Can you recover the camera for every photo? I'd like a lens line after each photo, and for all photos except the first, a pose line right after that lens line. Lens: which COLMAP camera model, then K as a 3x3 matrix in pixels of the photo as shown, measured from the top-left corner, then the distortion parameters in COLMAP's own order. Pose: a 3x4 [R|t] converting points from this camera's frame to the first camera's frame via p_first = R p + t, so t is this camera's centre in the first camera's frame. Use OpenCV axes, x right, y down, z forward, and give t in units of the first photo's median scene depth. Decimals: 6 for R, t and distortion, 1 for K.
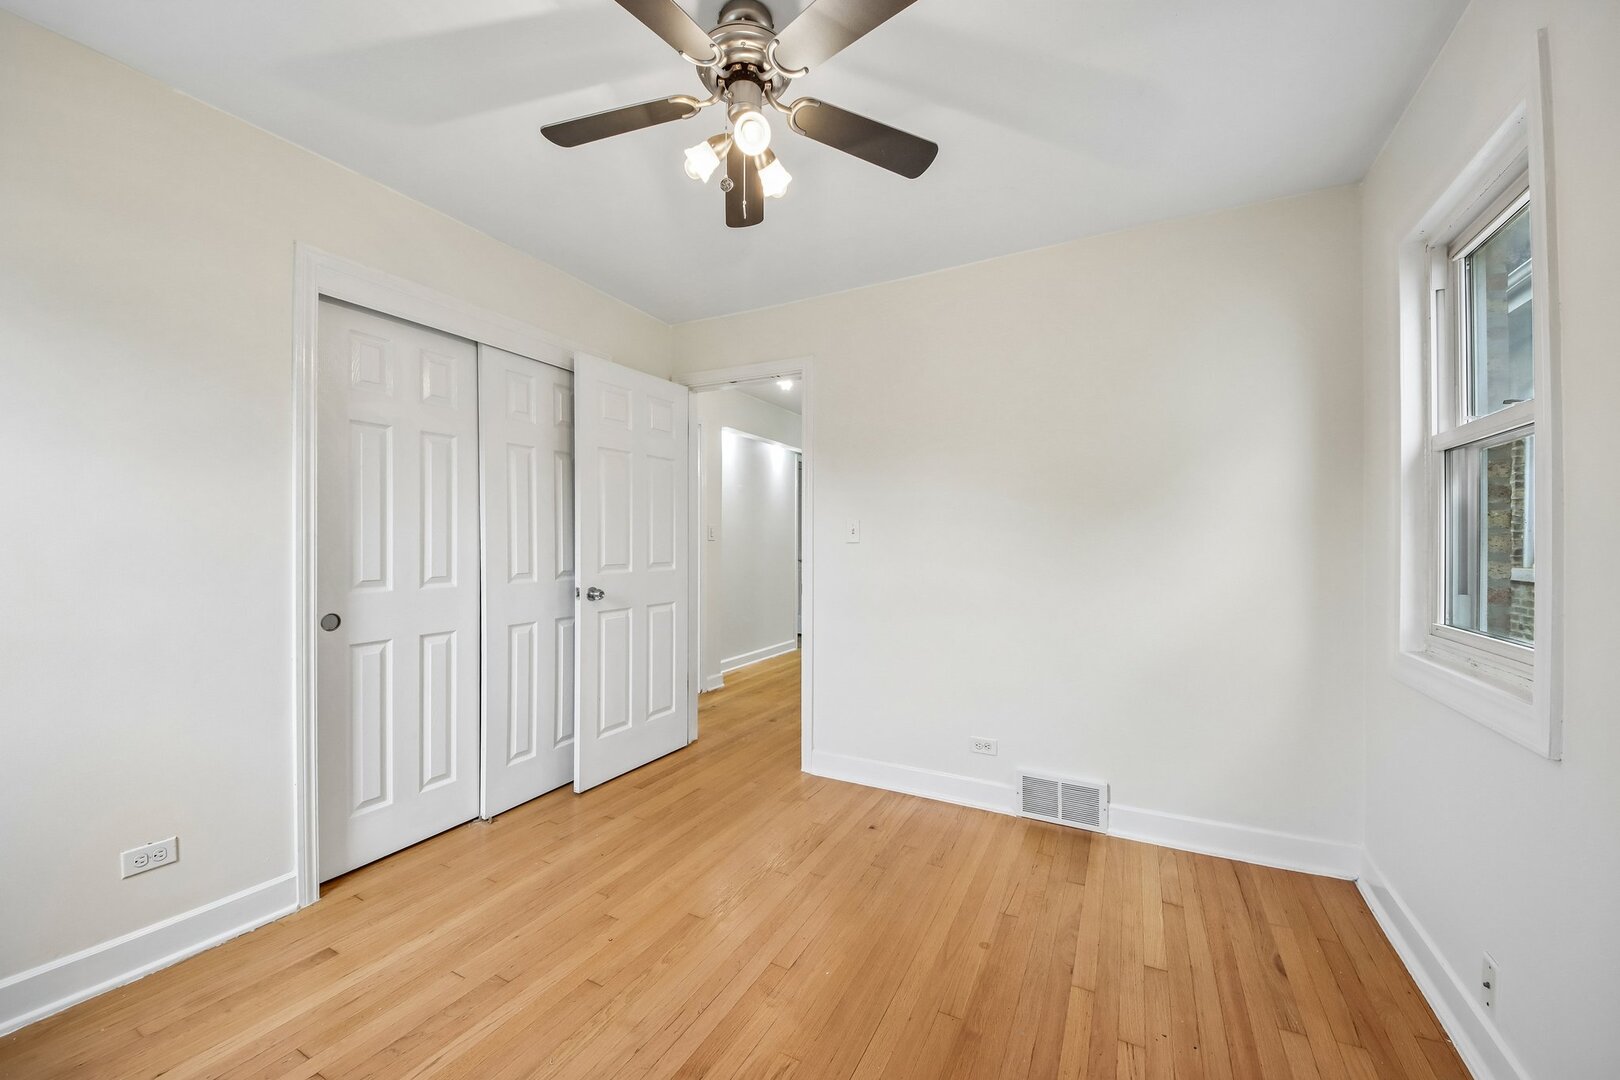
lens RADIAL K [[589.6, 0, 810.0], [0, 589.6, 540.0], [0, 0, 1]] dist [-0.000221, -0.009514]
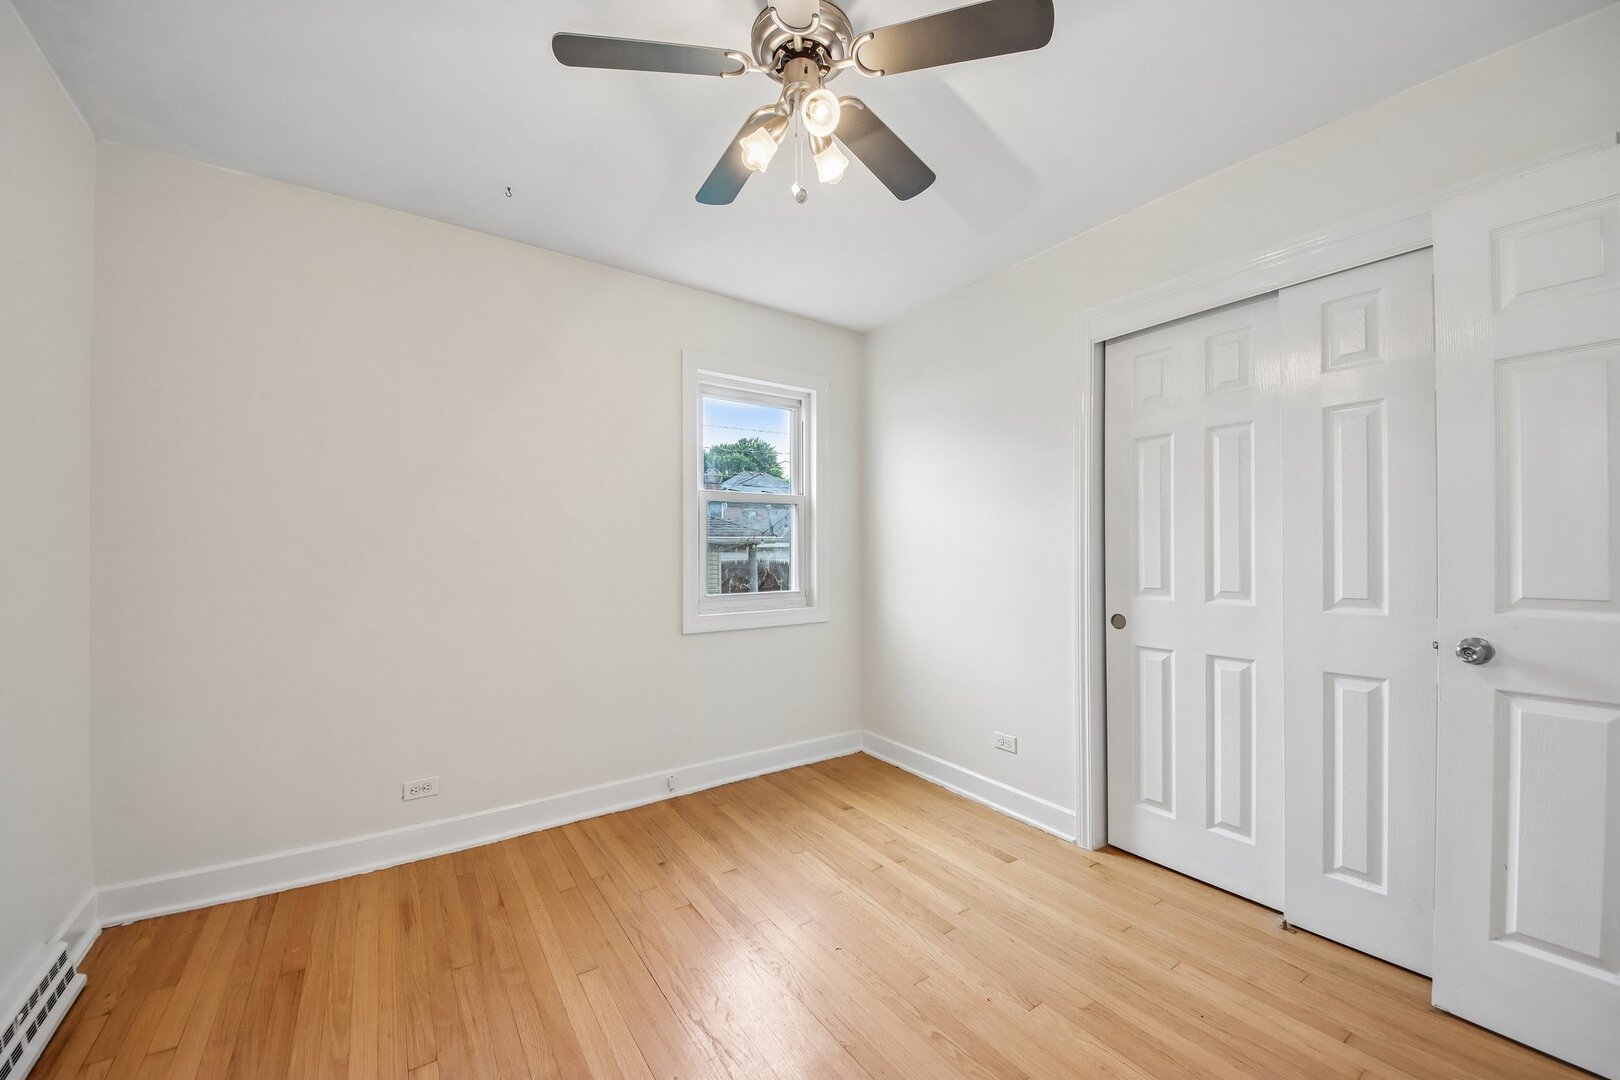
lens RADIAL K [[625.0, 0, 810.0], [0, 625.0, 540.0], [0, 0, 1]] dist [-0.000278, -0.011819]
pose [[-0.475774, -0.016781, -0.879407, 0.486593], [0.002914, 0.999782, -0.020654, 0.004222], [0.879563, -0.012389, -0.475622, 0.945814]]
